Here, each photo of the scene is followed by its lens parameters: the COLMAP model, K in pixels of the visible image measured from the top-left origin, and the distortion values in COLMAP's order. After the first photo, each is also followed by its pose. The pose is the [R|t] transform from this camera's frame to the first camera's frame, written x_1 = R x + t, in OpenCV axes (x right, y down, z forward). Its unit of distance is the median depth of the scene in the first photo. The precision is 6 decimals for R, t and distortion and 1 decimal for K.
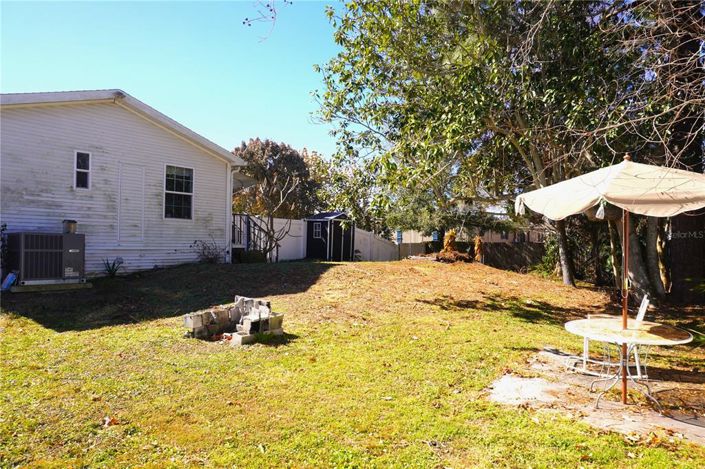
lens RADIAL K [[470.3, 0, 353.6], [0, 470.3, 235.7], [0, 0, 1]] dist [-0.039178, 0.014800]
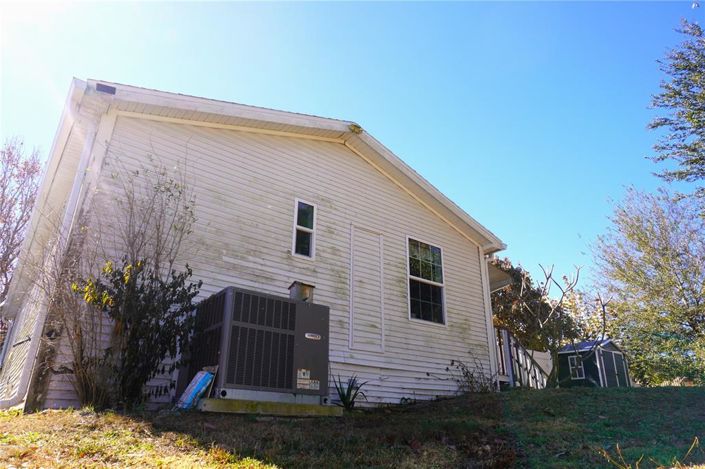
lens RADIAL K [[470.3, 0, 353.6], [0, 470.3, 235.7], [0, 0, 1]] dist [-0.039178, 0.014800]
pose [[0.971015, -0.095353, -0.219177, -0.368520], [0.005830, 0.926156, -0.377096, 0.103210], [0.238949, 0.364888, 0.899866, 0.434553]]
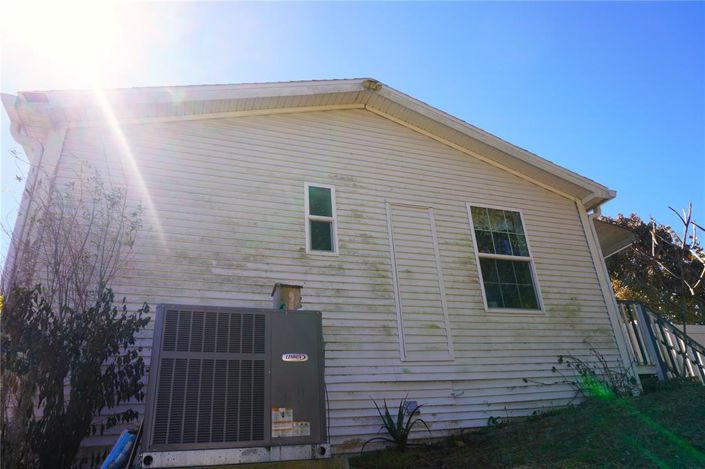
lens RADIAL K [[470.3, 0, 353.6], [0, 470.3, 235.7], [0, 0, 1]] dist [-0.039178, 0.014800]
pose [[0.848838, -0.275793, -0.451013, -0.320792], [0.082419, 0.911742, -0.402409, 0.078915], [0.522189, 0.304408, 0.796652, 0.602618]]
